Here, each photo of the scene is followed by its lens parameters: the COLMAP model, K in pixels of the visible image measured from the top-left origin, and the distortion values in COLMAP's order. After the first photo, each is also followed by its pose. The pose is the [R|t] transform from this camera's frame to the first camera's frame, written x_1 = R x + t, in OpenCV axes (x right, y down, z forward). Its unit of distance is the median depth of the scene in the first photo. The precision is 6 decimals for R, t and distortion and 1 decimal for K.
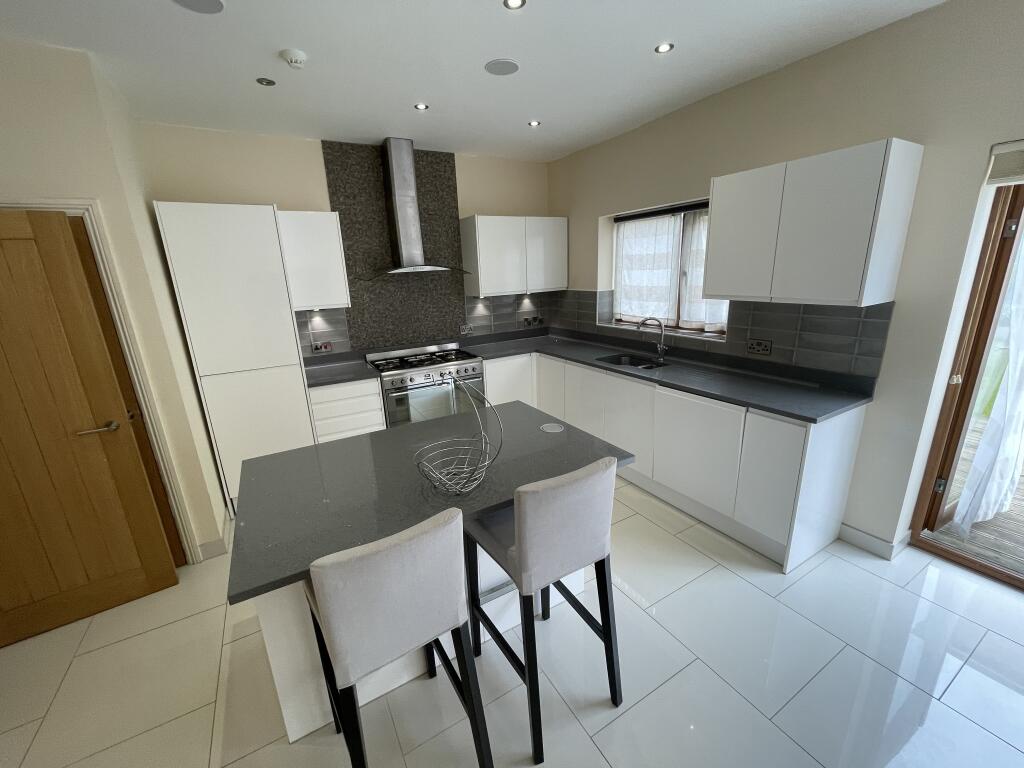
lens RADIAL K [[411.9, 0, 506.4], [0, 411.9, 384.5], [0, 0, 1]] dist [0.001339, -0.000124]
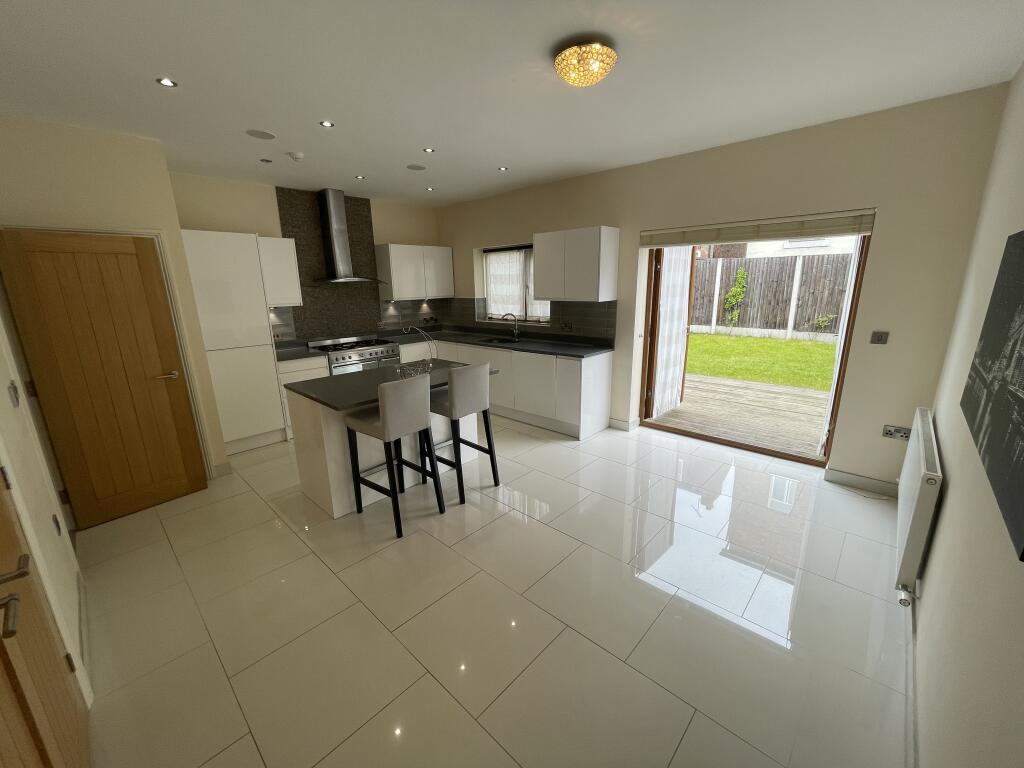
lens RADIAL K [[410.7, 0, 511.3], [0, 410.7, 386.1], [0, 0, 1]] dist [0.000968, -0.000012]
pose [[0.954240, -0.050466, 0.294752, -0.119737], [0.060505, 0.997854, -0.025033, 0.152597], [-0.292856, 0.041722, 0.955246, -0.492564]]
